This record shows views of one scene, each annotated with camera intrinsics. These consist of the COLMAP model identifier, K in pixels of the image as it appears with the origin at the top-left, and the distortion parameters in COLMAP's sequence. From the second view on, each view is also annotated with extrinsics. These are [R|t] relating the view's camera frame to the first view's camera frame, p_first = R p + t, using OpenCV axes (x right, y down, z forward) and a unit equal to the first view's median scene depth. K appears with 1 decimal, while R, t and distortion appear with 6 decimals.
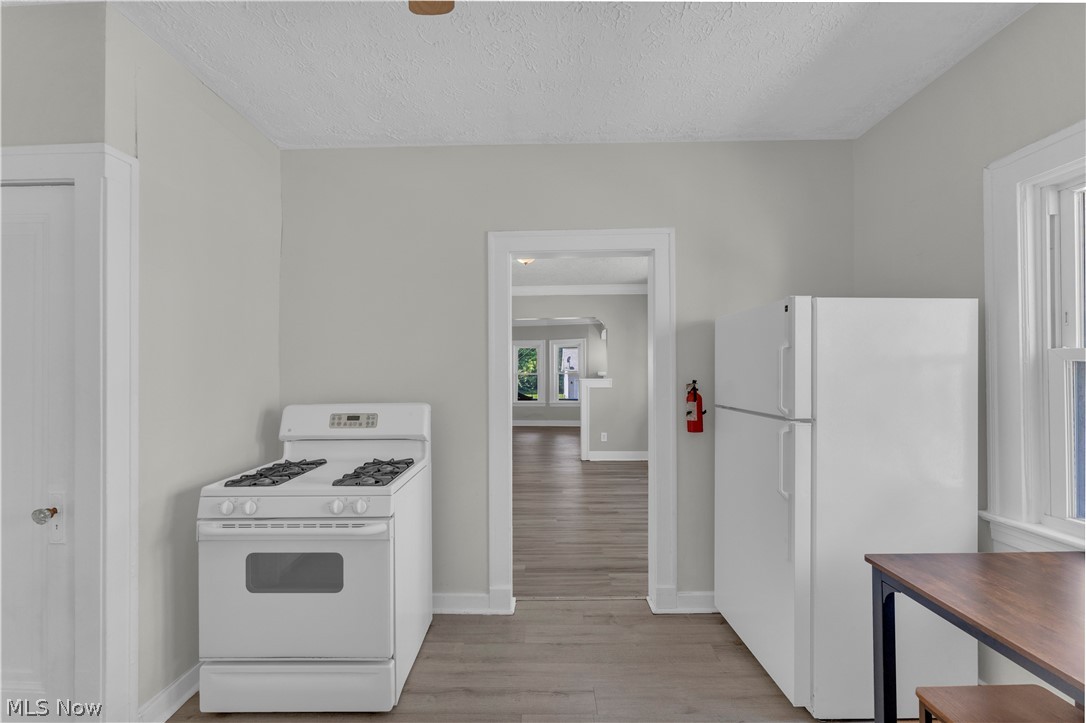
lens RADIAL K [[437.9, 0, 531.0], [0, 437.9, 369.7], [0, 0, 1]] dist [-0.000524, 0.000061]
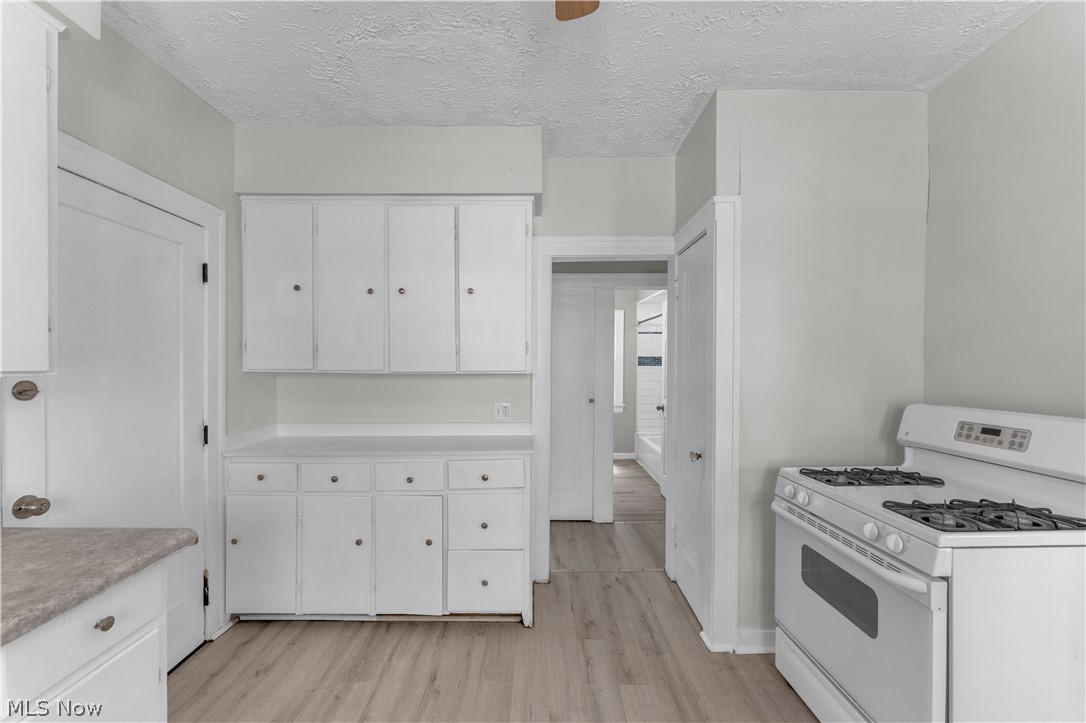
lens RADIAL K [[435.3, 0, 536.4], [0, 435.3, 365.9], [0, 0, 1]] dist [0.000435, -0.000212]
pose [[0.018446, 0.009790, -0.999782, 0.260081], [0.002765, 0.999948, 0.009843, -0.000617], [0.999826, -0.002946, 0.018418, 0.282116]]
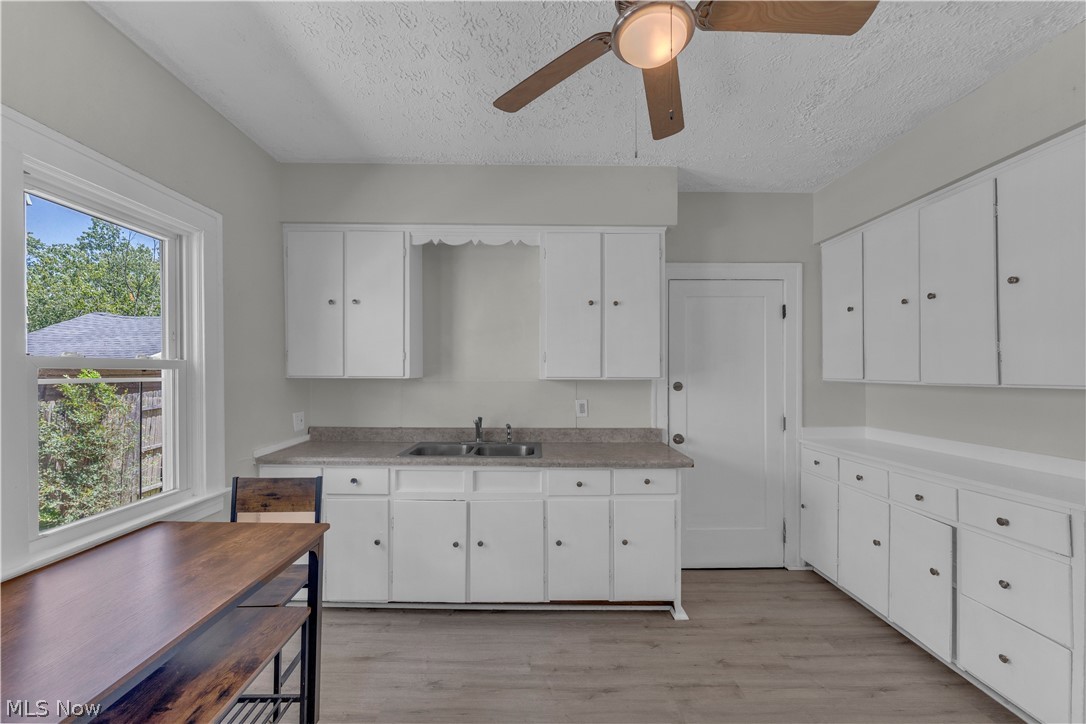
lens RADIAL K [[431.5, 0, 535.8], [0, 431.5, 371.9], [0, 0, 1]] dist [-0.002671, -0.000217]
pose [[-0.999746, 0.006415, -0.021592, 0.113150], [0.006652, 0.999918, -0.010917, 0.003597], [0.021520, -0.011058, -0.999707, 0.888798]]
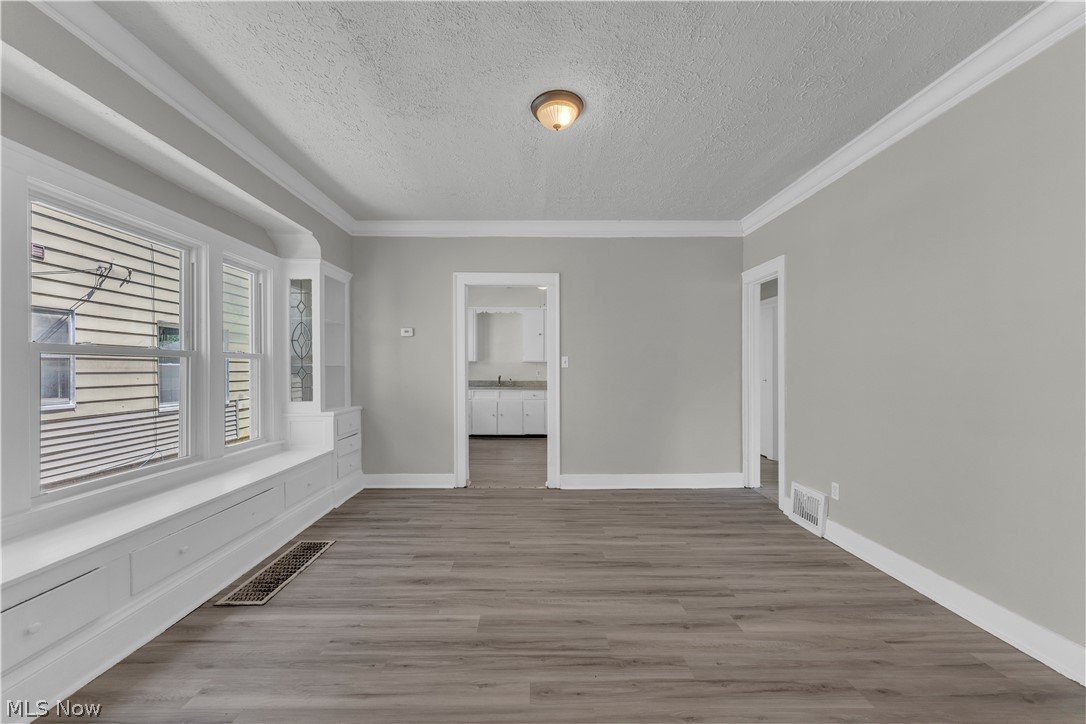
lens RADIAL K [[435.3, 0, 536.4], [0, 435.3, 366.4], [0, 0, 1]] dist [0.000435, -0.000212]
pose [[-0.999713, 0.002898, -0.023789, 0.047255], [0.003045, 0.999976, -0.006158, 0.065955], [0.023771, -0.006228, -0.999698, 2.985958]]
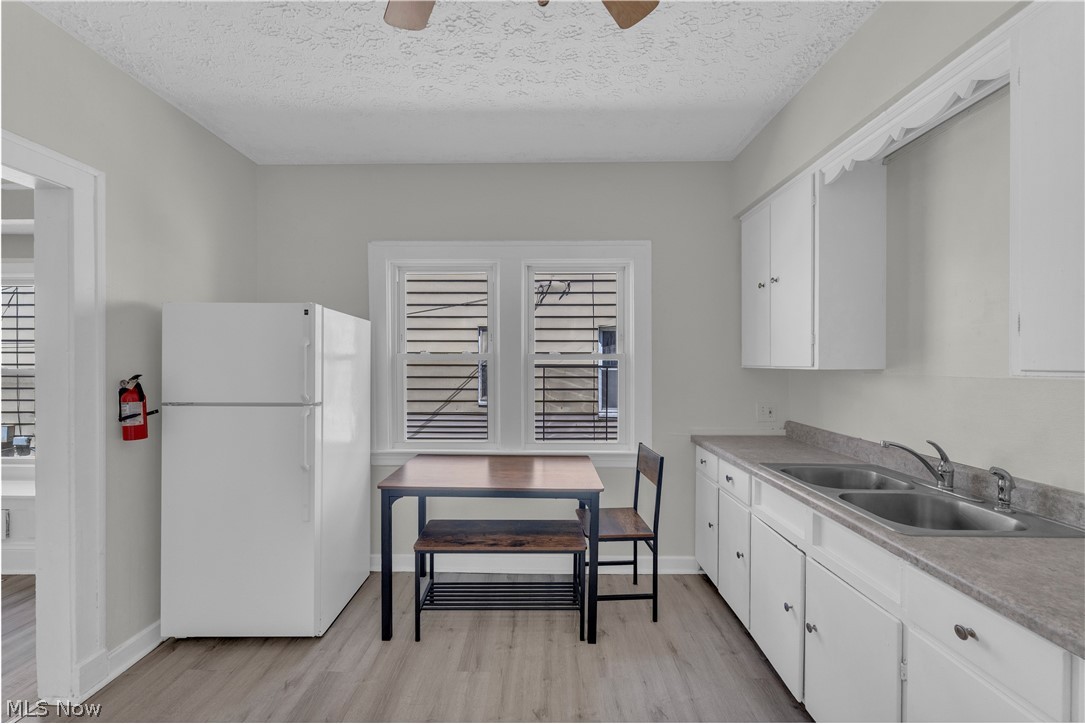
lens RADIAL K [[434.6, 0, 536.1], [0, 434.6, 367.1], [0, 0, 1]] dist [0.013407, 0.000050]
pose [[-0.005115, -0.003050, 0.999982, -0.449286], [-0.006330, 0.999975, 0.003017, 0.002127], [-0.999967, -0.006315, -0.005134, 0.271581]]
